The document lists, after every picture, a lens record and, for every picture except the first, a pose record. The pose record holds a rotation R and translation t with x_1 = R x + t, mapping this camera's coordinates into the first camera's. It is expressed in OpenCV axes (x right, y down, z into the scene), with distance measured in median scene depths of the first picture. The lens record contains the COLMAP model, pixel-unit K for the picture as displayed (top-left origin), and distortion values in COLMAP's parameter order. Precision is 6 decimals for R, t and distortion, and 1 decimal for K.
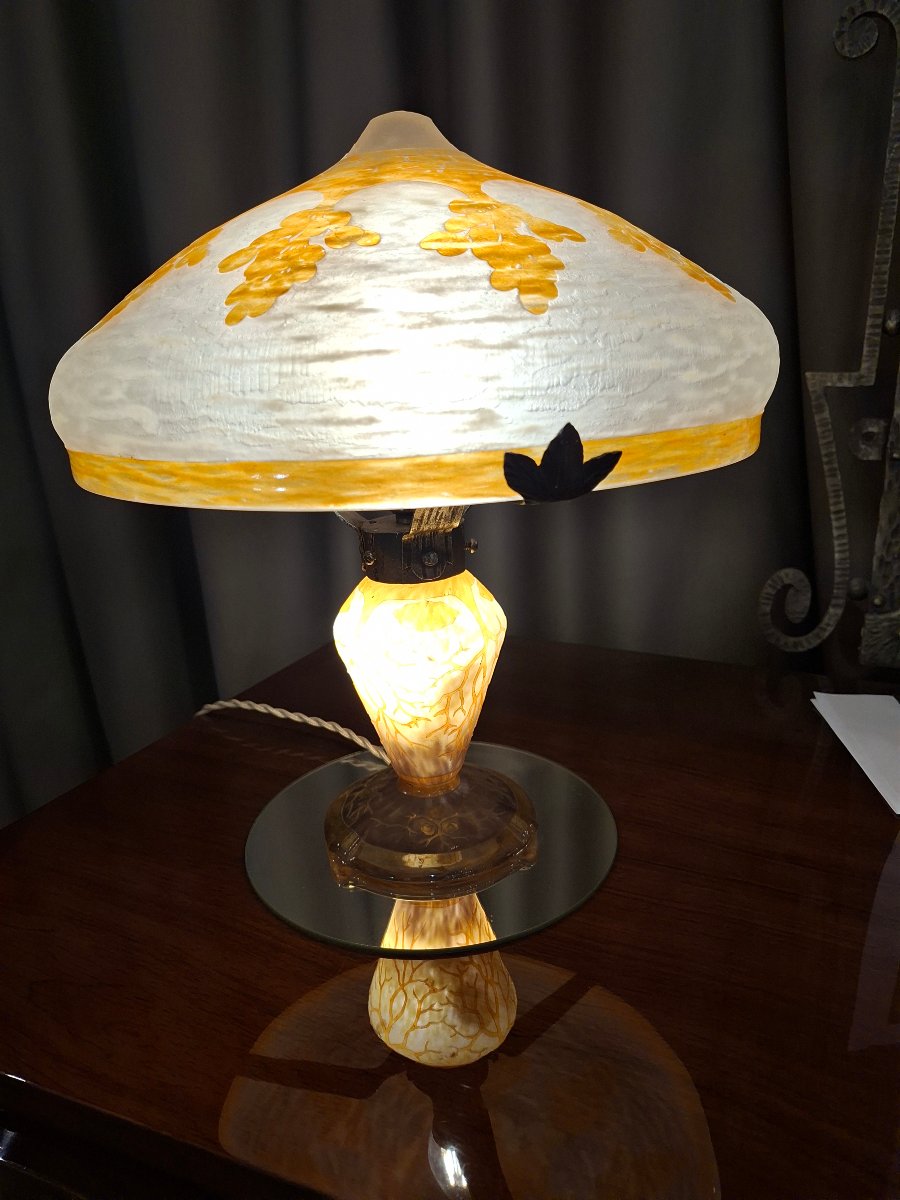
lens RADIAL K [[849.7, 0, 453.0], [0, 849.7, 670.8], [0, 0, 1]] dist [0.000422, -0.016439]
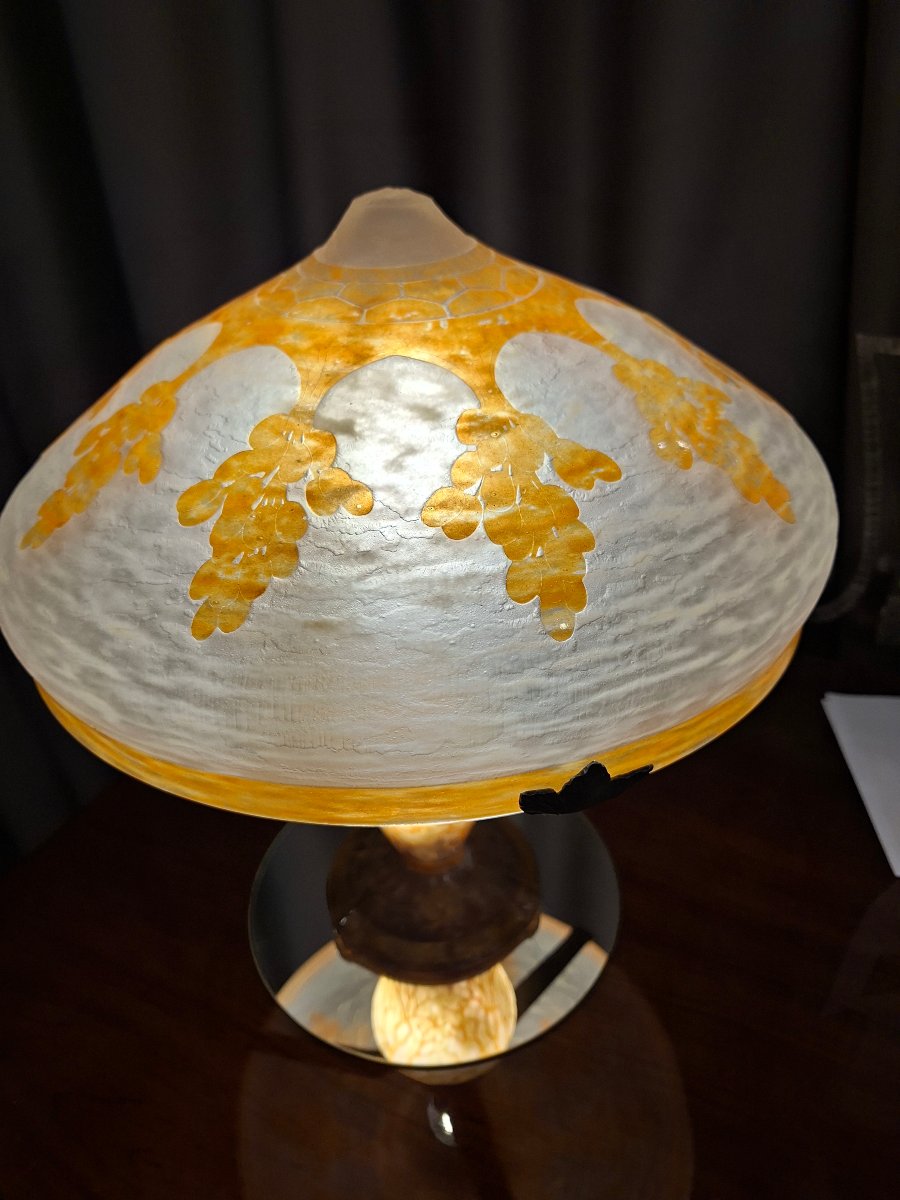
lens RADIAL K [[849.7, 0, 453.9], [0, 849.7, 608.2], [0, 0, 1]] dist [0.000422, -0.016439]
pose [[0.999976, -0.000662, 0.006918, -0.012197], [-0.001049, 0.969660, 0.244457, -0.567446], [-0.006870, -0.244458, 0.969636, 0.162006]]
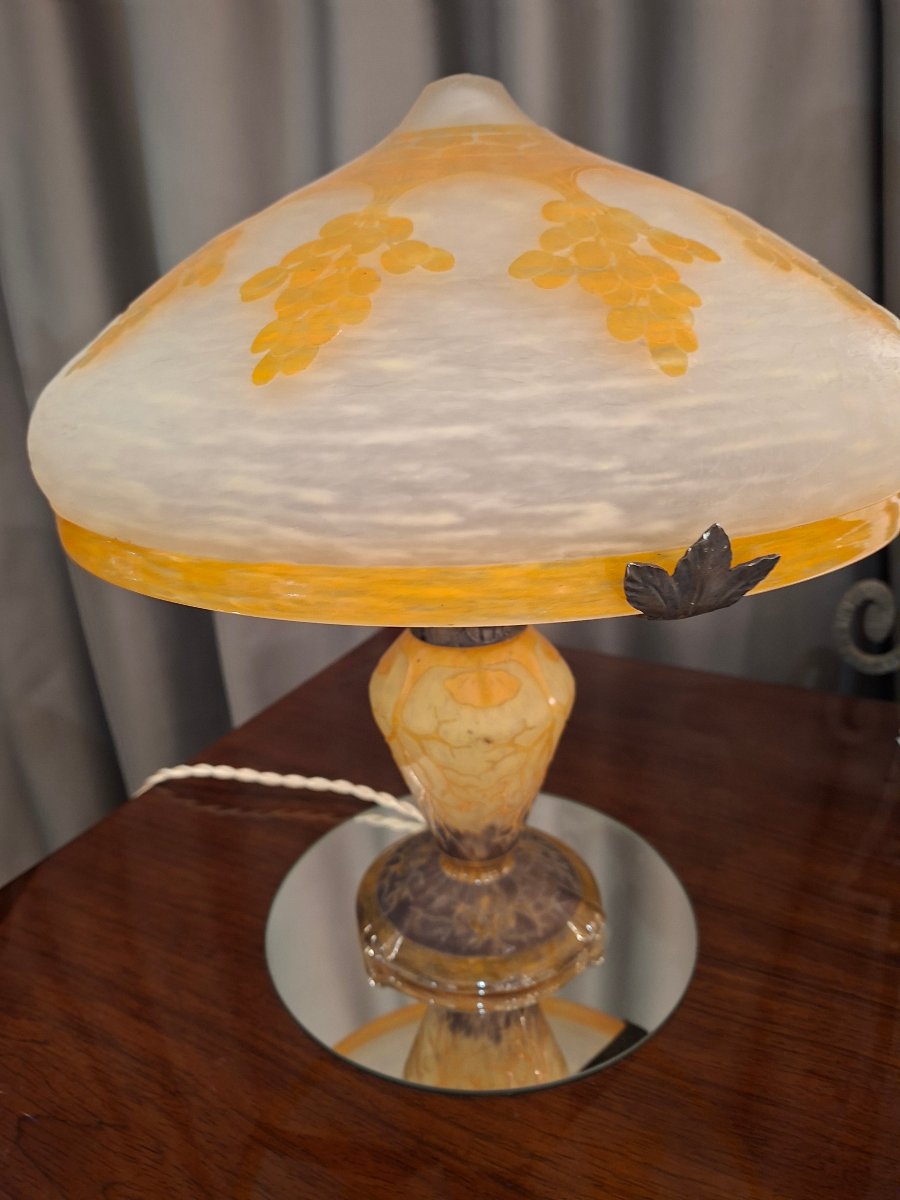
lens RADIAL K [[849.7, 0, 437.0], [0, 849.7, 628.5], [0, 0, 1]] dist [0.000422, -0.016439]
pose [[0.999871, 0.002466, -0.015848, -0.081473], [-0.001994, 0.999556, 0.029721, -0.188786], [0.015915, -0.029685, 0.999433, 0.213403]]
